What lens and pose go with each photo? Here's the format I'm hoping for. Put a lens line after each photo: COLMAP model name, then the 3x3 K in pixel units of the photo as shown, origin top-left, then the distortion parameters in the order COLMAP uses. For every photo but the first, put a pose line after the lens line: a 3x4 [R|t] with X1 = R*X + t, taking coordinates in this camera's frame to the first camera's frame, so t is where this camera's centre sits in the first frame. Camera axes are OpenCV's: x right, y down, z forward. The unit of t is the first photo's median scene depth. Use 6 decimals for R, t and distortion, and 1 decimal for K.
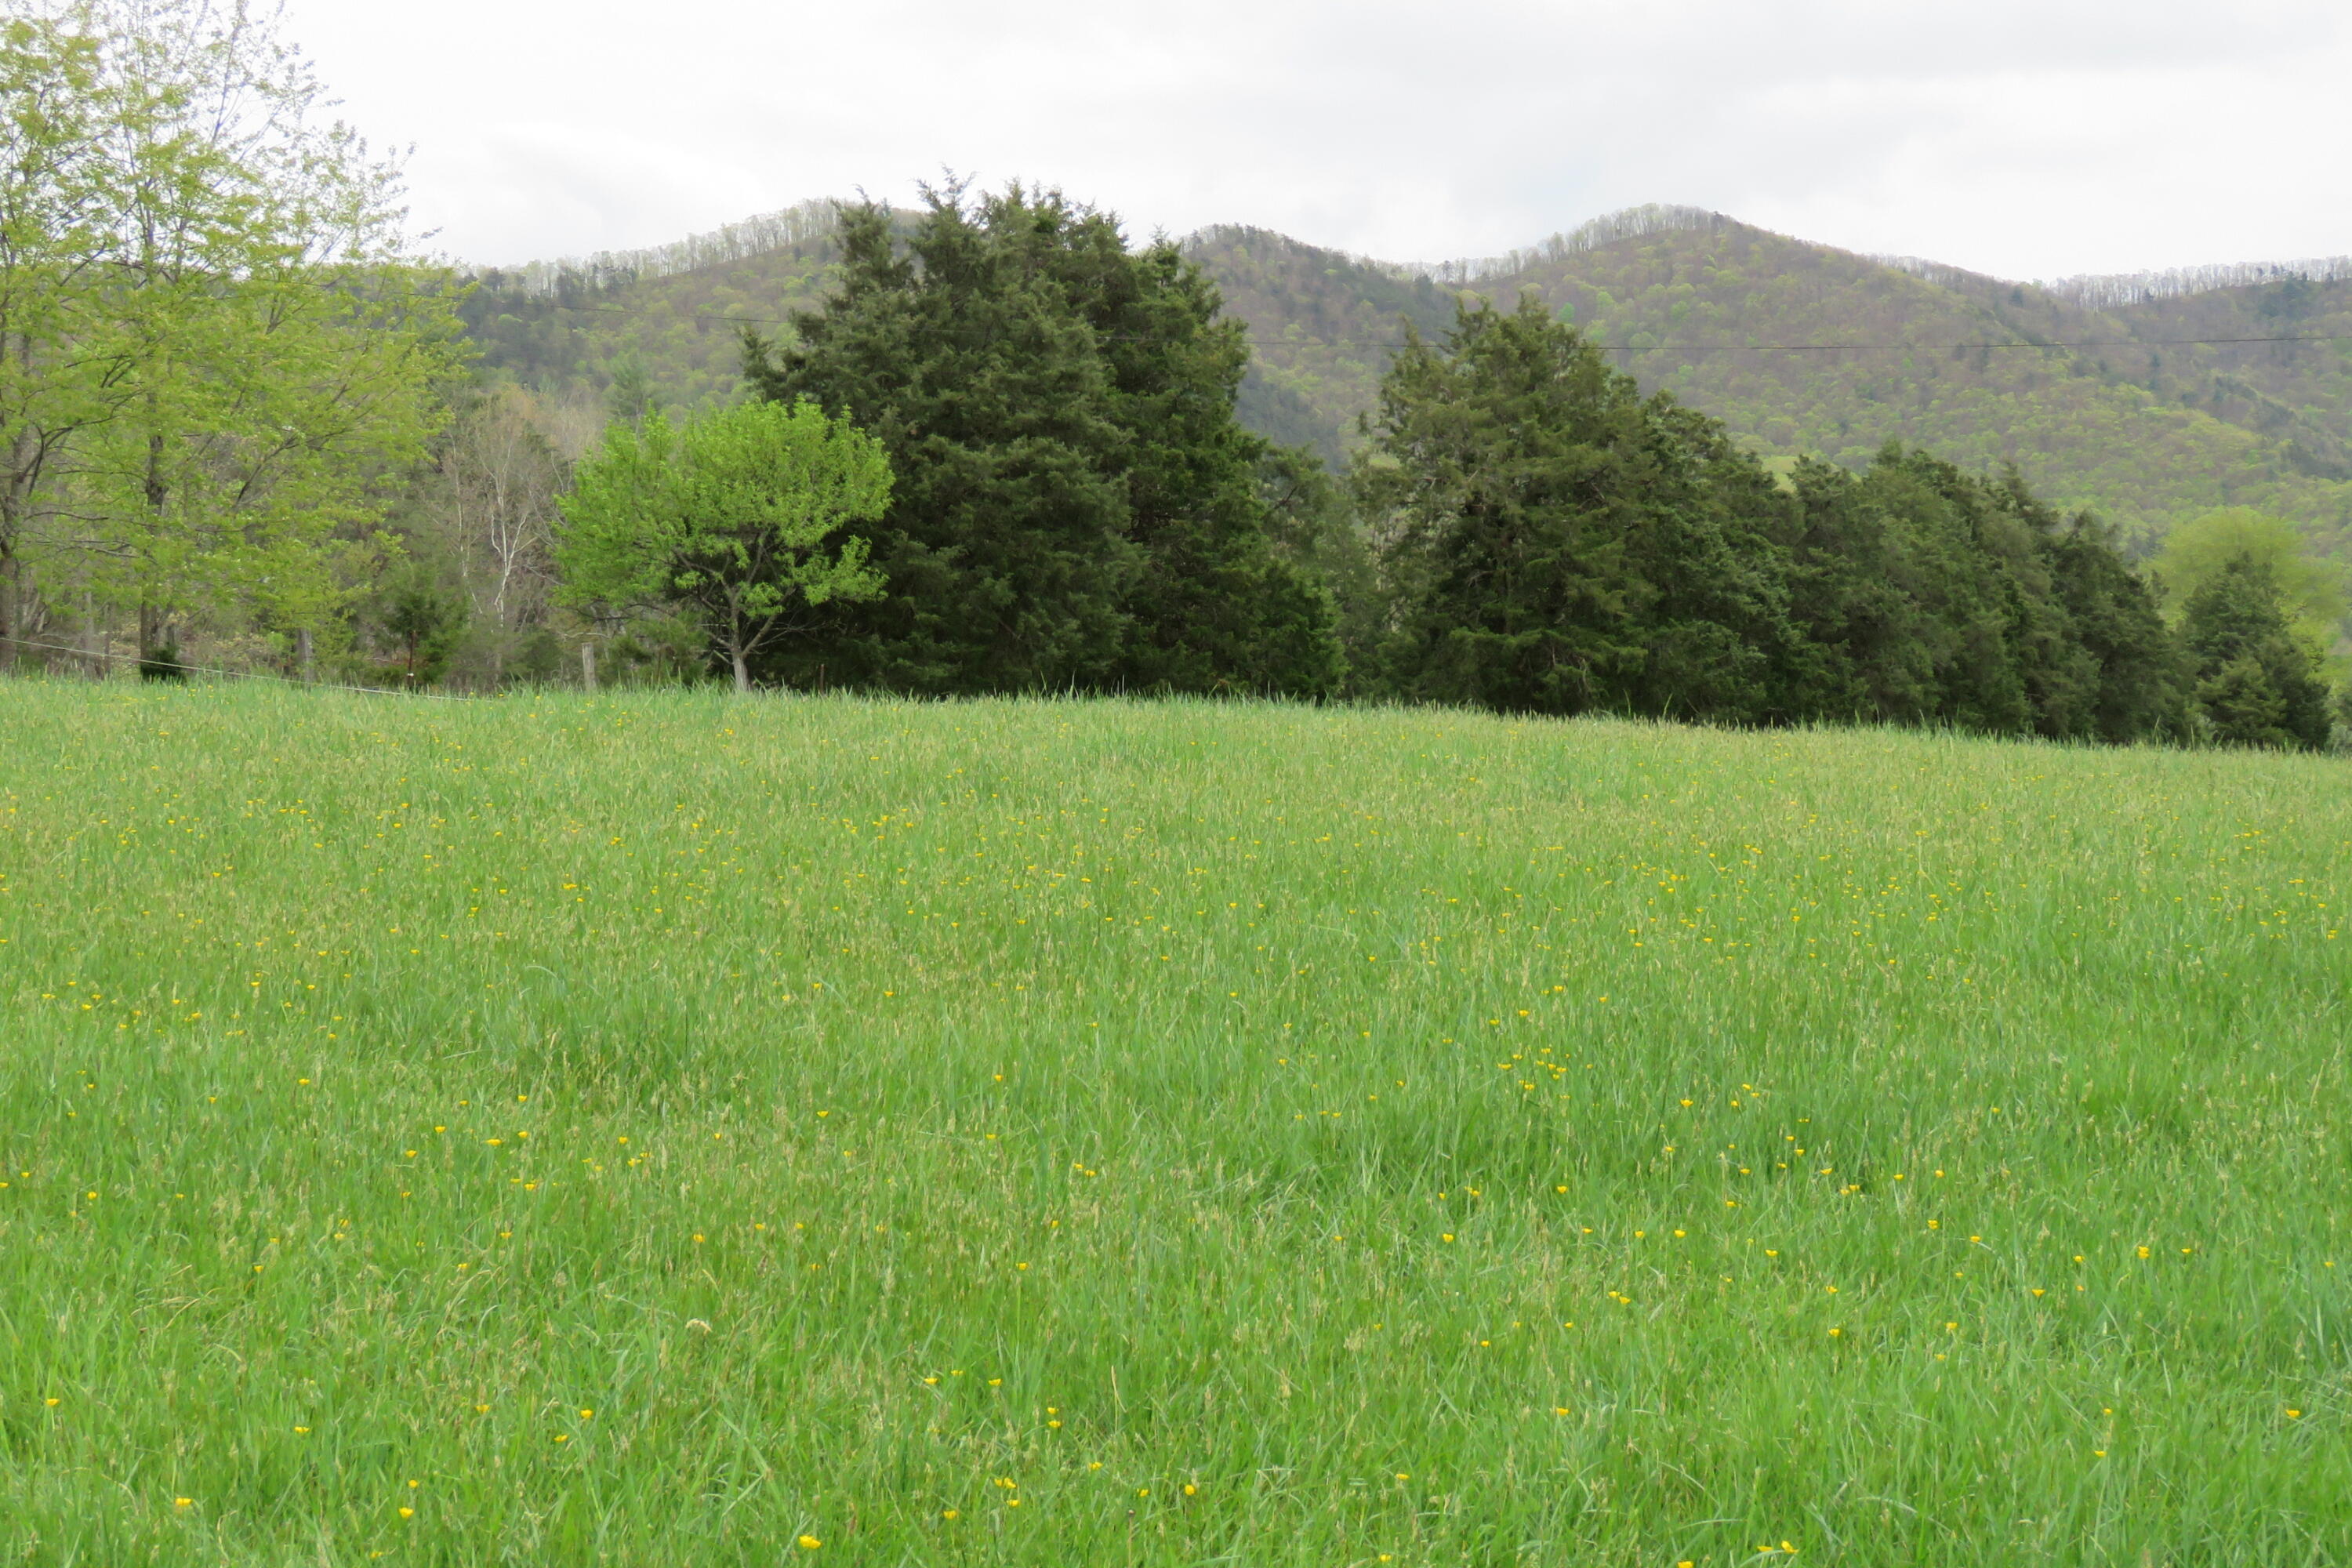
lens RADIAL K [[3977.3, 0, 1154.3], [0, 3977.3, 688.8], [0, 0, 1]] dist [0.036806, 0.000000]
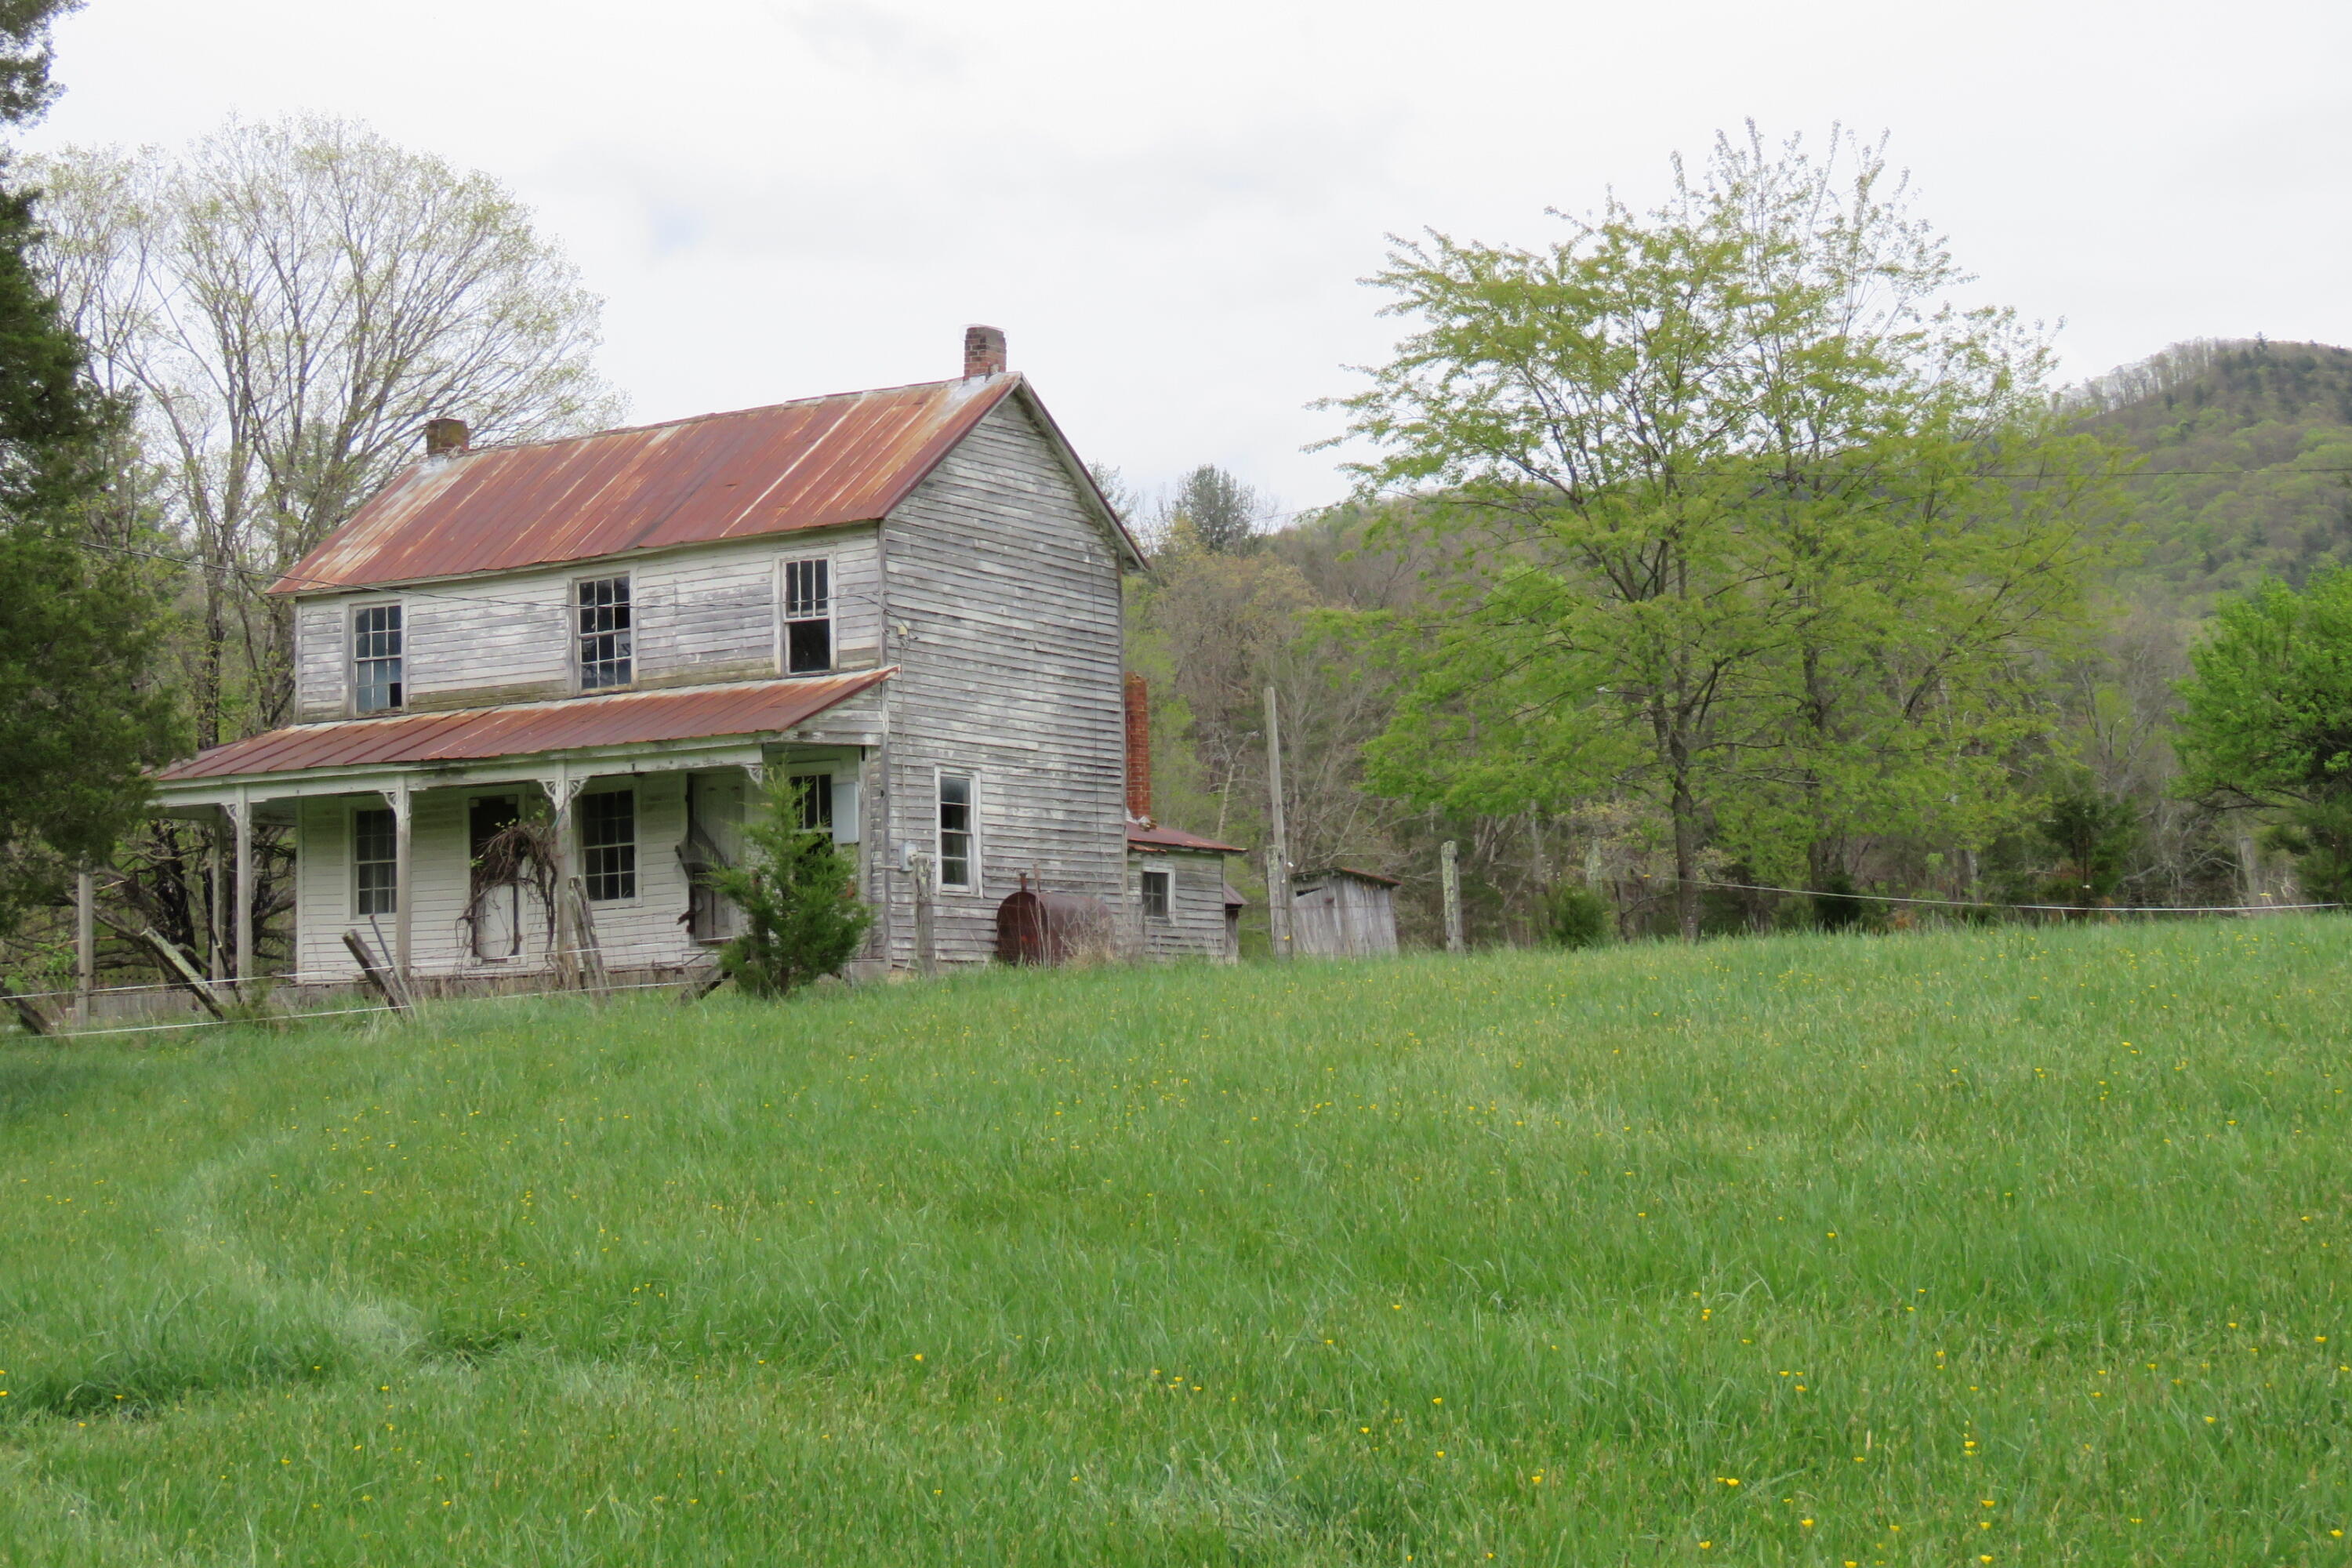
lens RADIAL K [[4090.1, 0, 1122.0], [0, 4090.1, 831.1], [0, 0, 1]] dist [0.039179, 0.000000]
pose [[0.937940, -0.074428, -0.338716, -0.076070], [0.069923, 0.997226, -0.025502, -0.008117], [0.339675, 0.000235, 0.940543, 0.034650]]
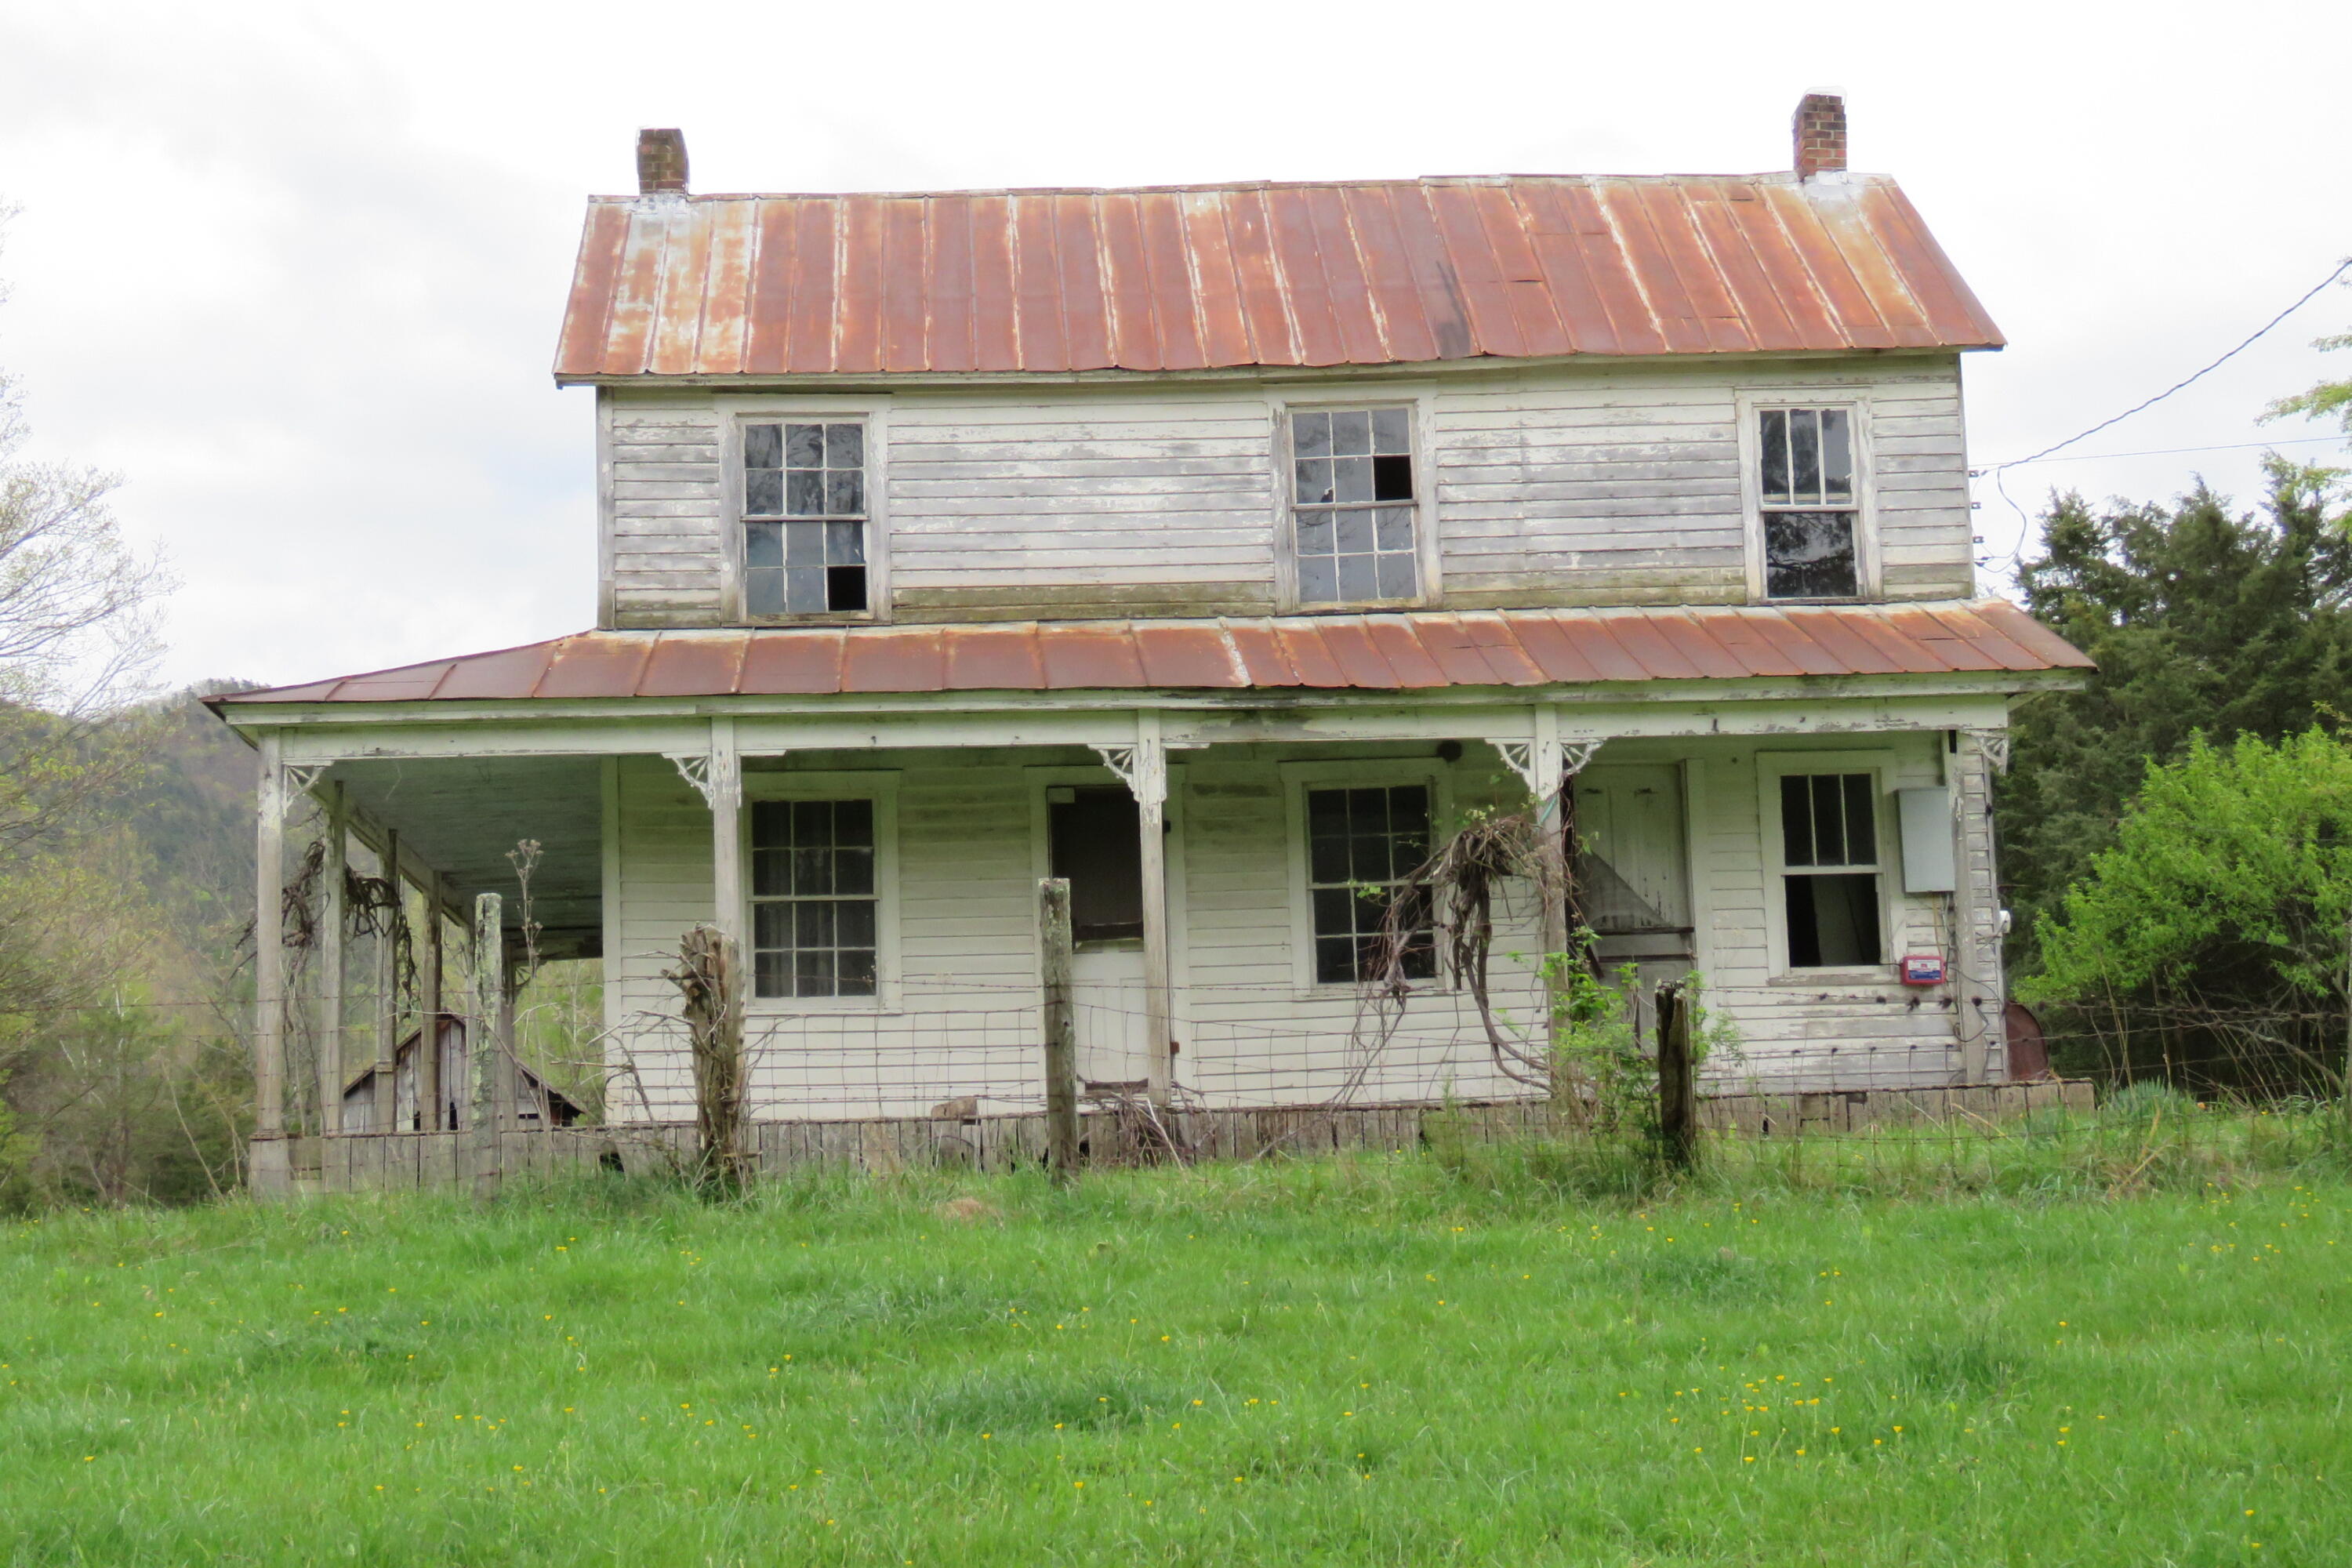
lens RADIAL K [[3977.3, 0, 1182.6], [0, 3977.3, 790.2], [0, 0, 1]] dist [0.036806, 0.000000]
pose [[0.956909, -0.021230, 0.289609, -0.697127], [0.045931, 0.995835, -0.078762, -0.009812], [-0.286731, 0.088671, 0.953899, 0.413635]]
